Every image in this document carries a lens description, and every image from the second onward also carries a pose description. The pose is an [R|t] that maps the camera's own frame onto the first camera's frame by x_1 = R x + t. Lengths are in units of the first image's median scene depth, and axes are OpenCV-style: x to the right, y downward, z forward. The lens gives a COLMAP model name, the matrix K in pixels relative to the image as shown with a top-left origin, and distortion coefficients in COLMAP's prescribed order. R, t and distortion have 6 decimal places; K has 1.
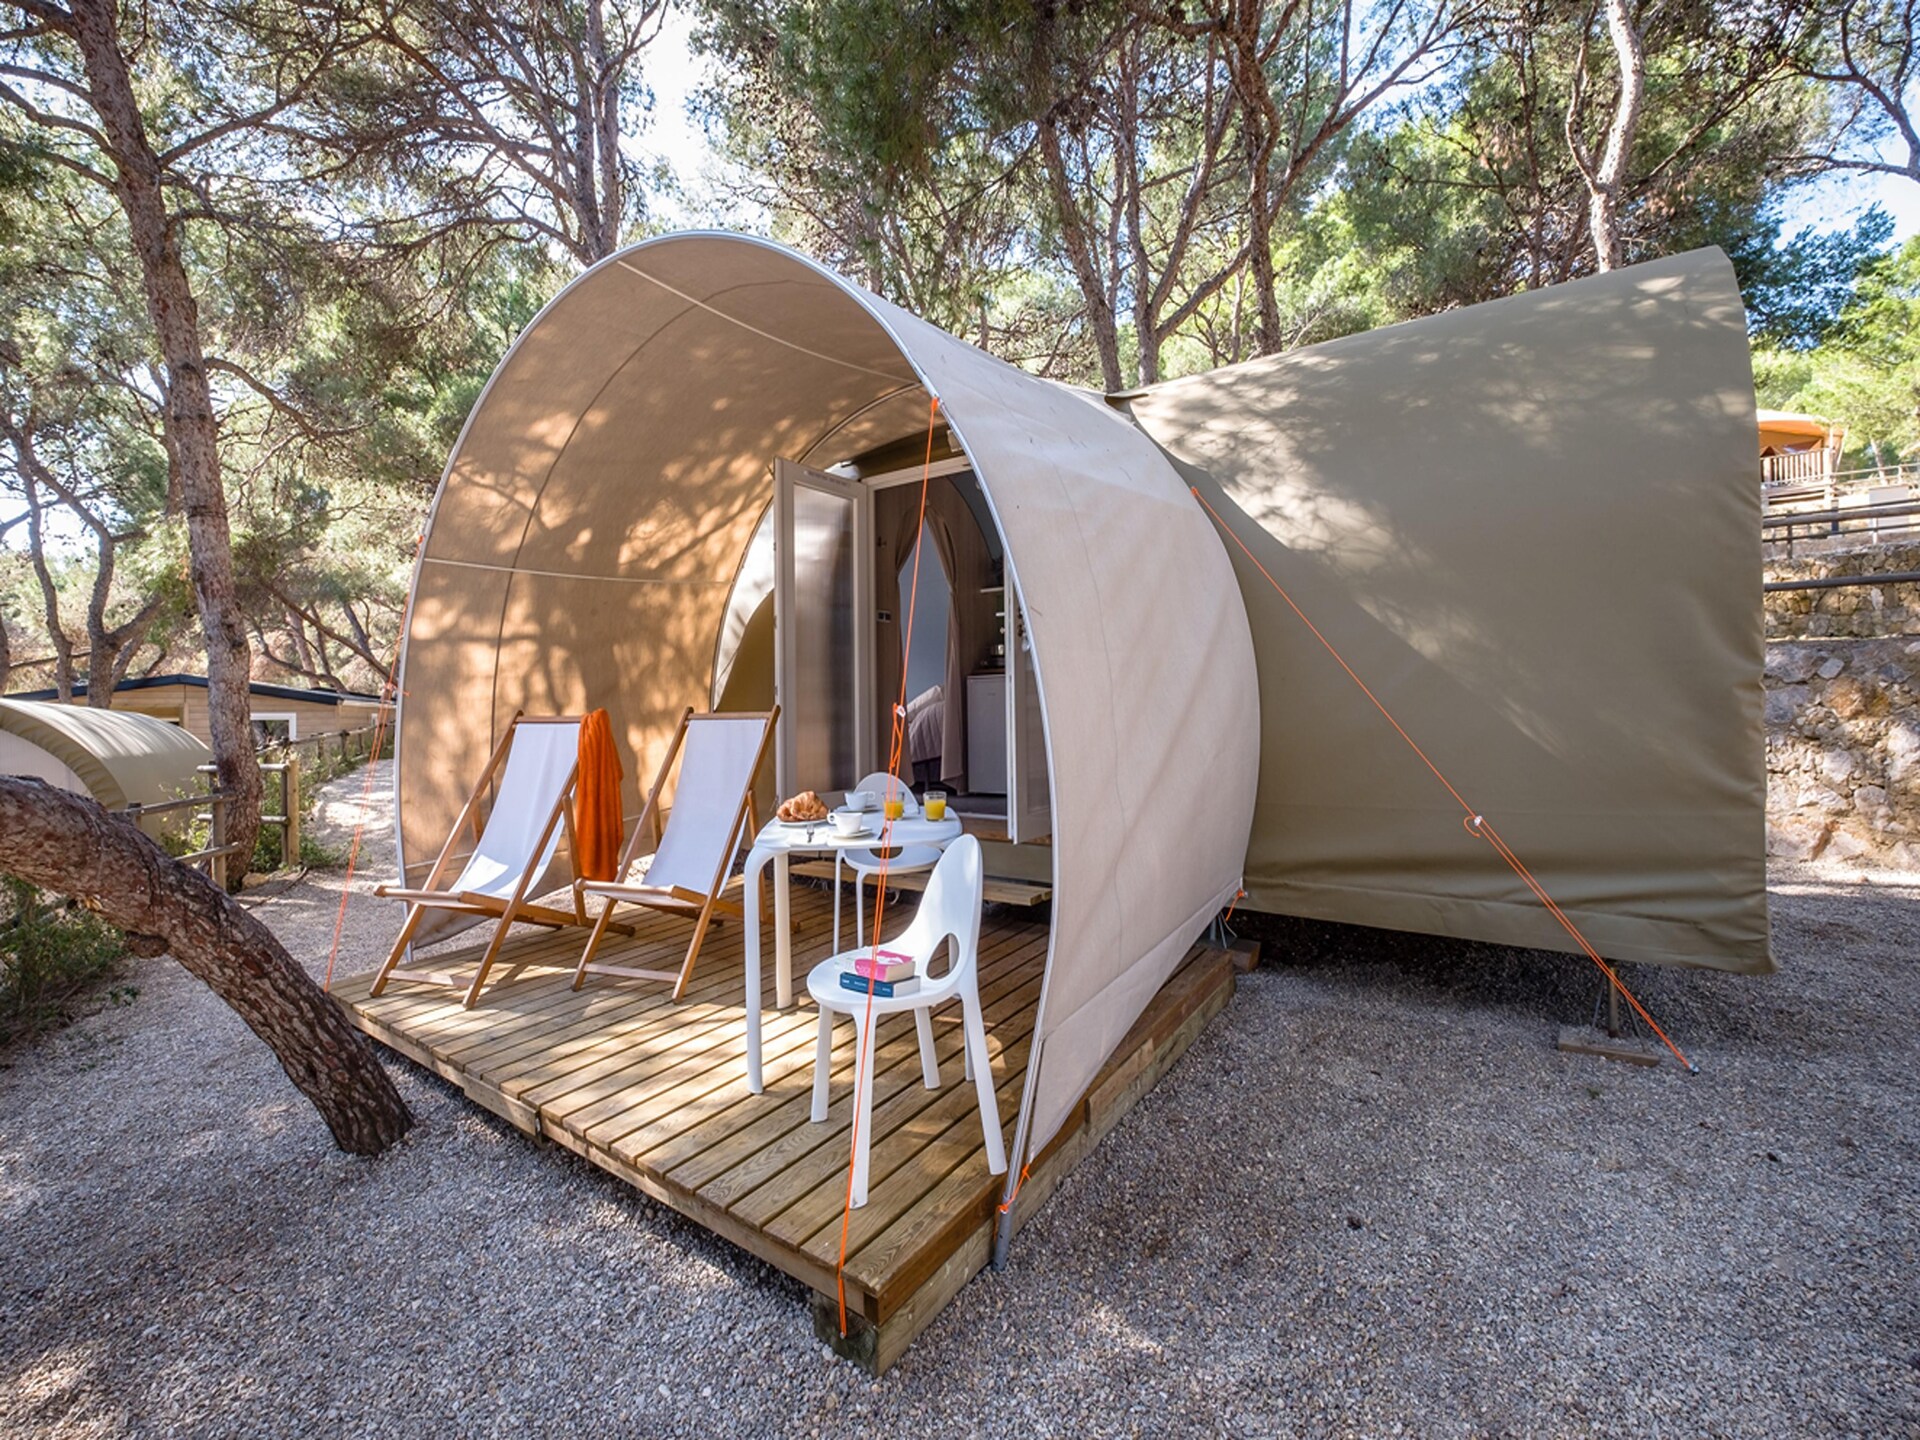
lens RADIAL K [[812.2, 0, 966.4], [0, 812.2, 659.9], [0, 0, 1]] dist [-0.002633, -0.000203]
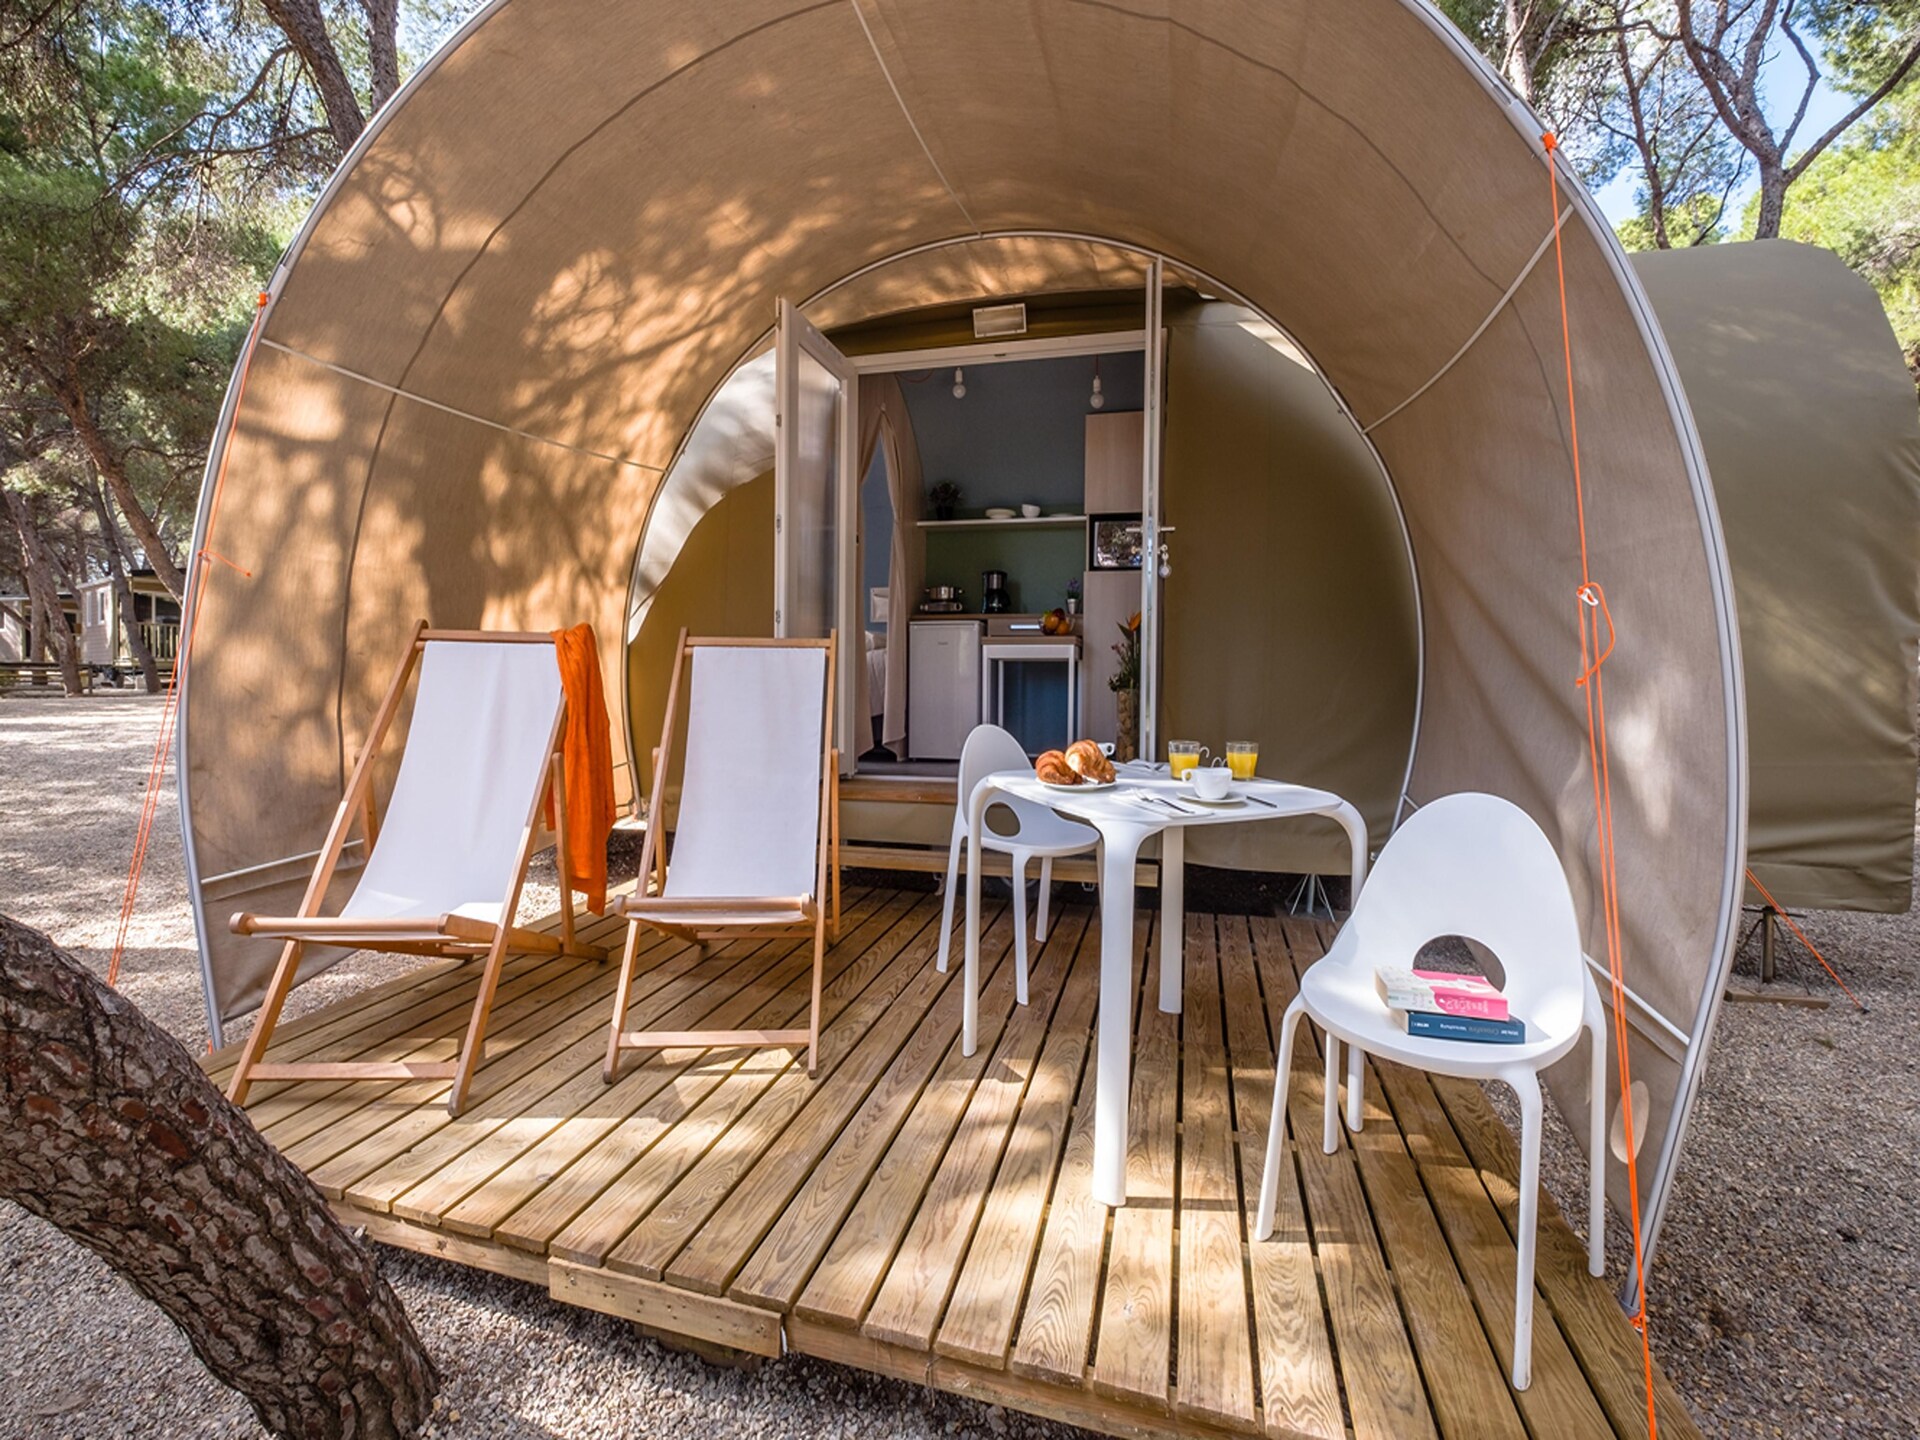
lens RADIAL K [[830.8, 0, 988.3], [0, 830.8, 657.3], [0, 0, 1]] dist [-0.005889, 0.001110]
pose [[0.941428, 0.036059, 0.335282, -0.575121], [-0.046950, 0.998598, 0.024434, 0.089599], [-0.333931, -0.038744, 0.941801, 0.424210]]
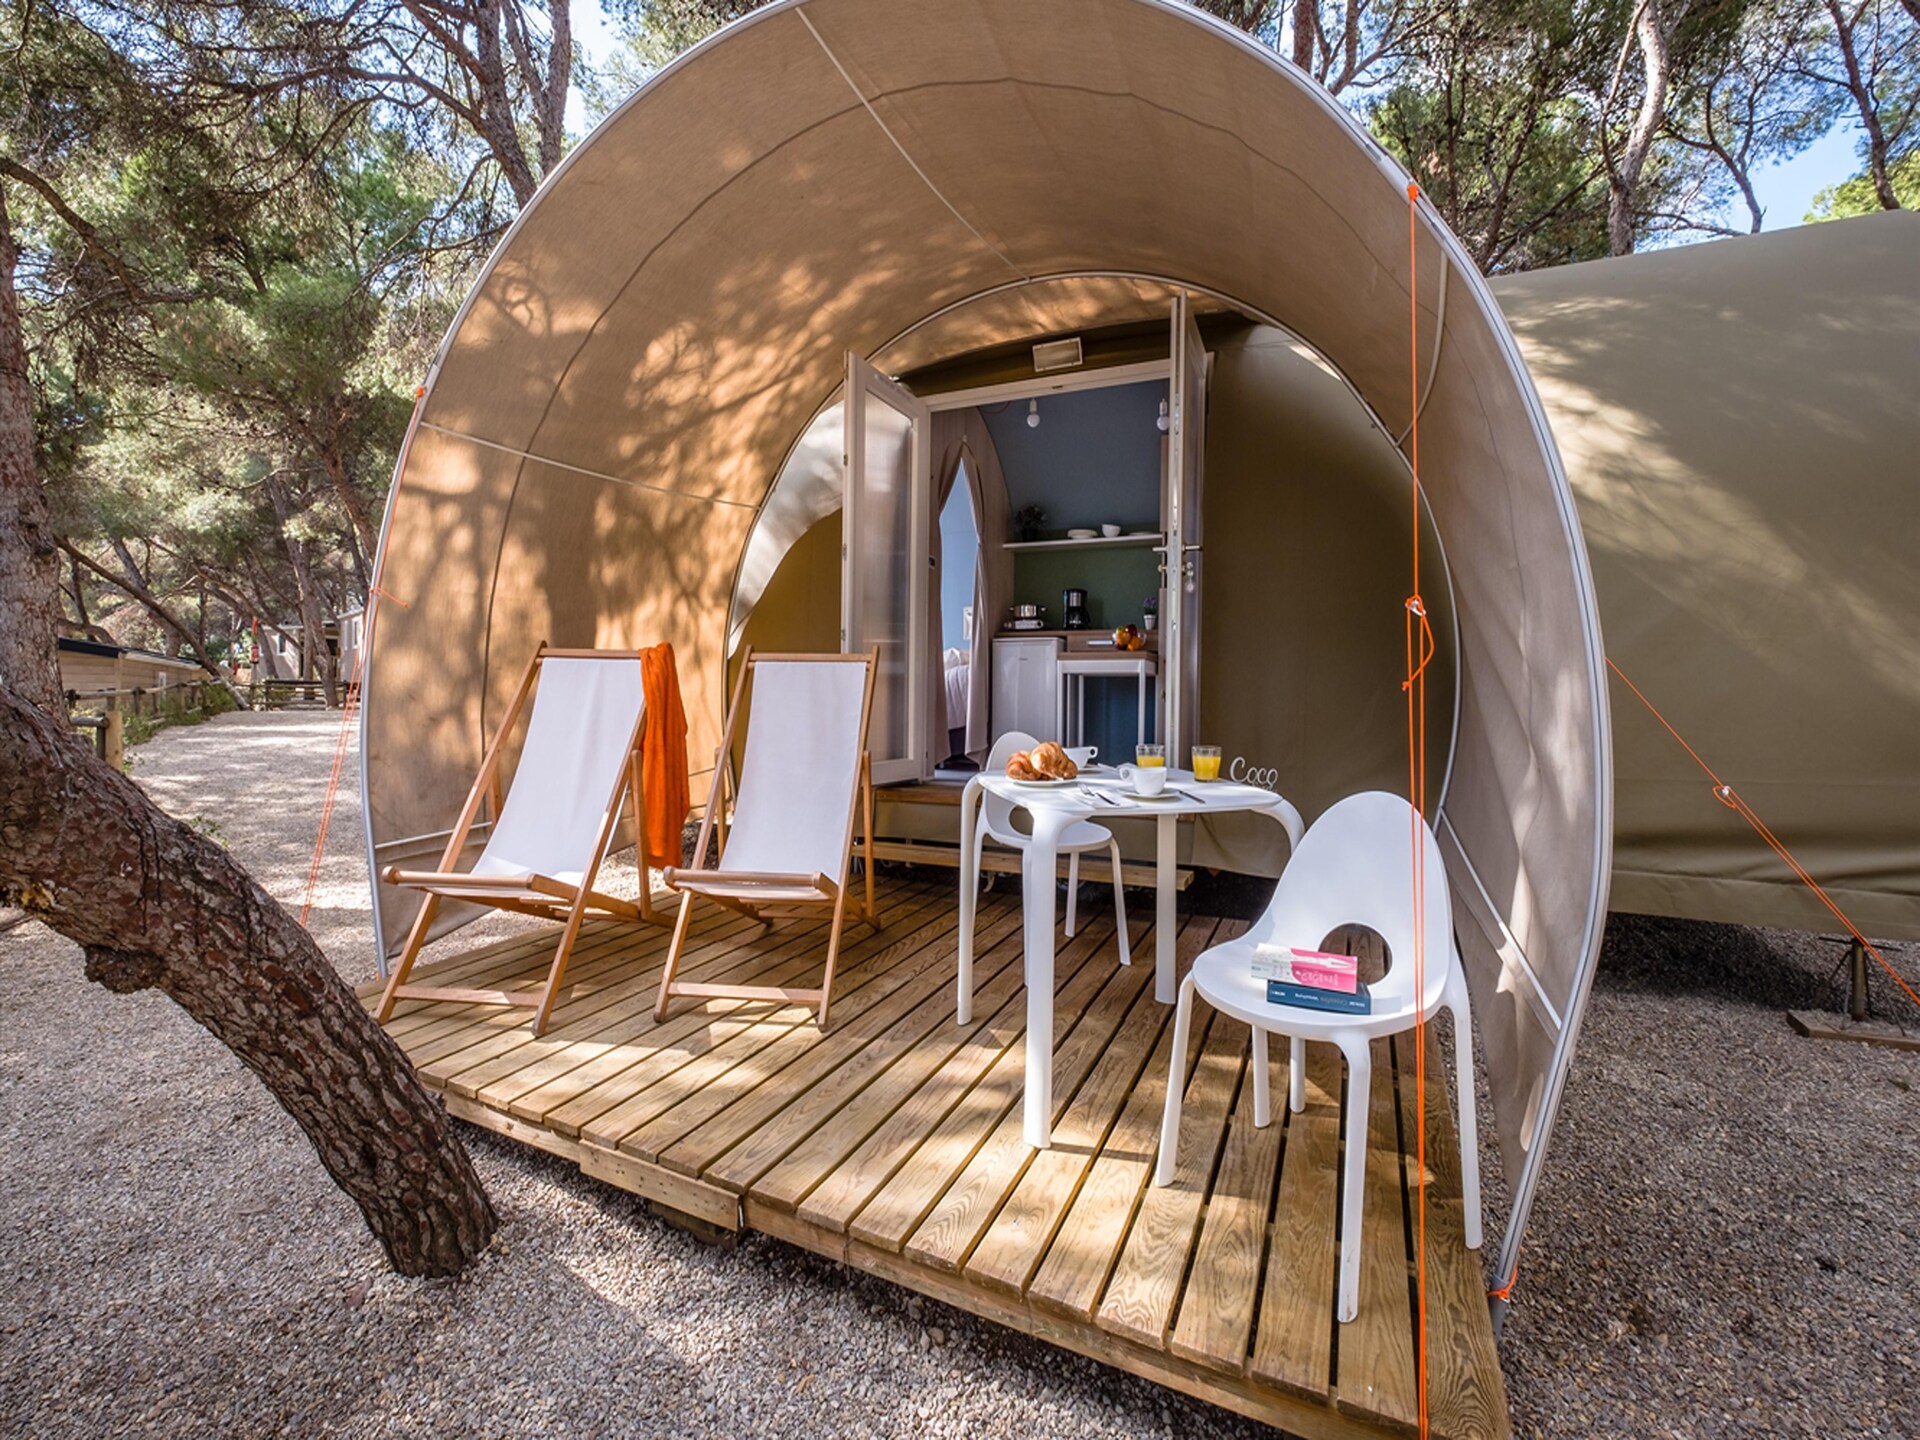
lens RADIAL K [[830.8, 0, 988.3], [0, 830.8, 657.3], [0, 0, 1]] dist [-0.005889, 0.001110]
pose [[0.984663, 0.037131, 0.170473, -0.439262], [-0.039536, 0.999161, 0.010733, 0.086688], [-0.169931, -0.017308, 0.985304, 0.275933]]
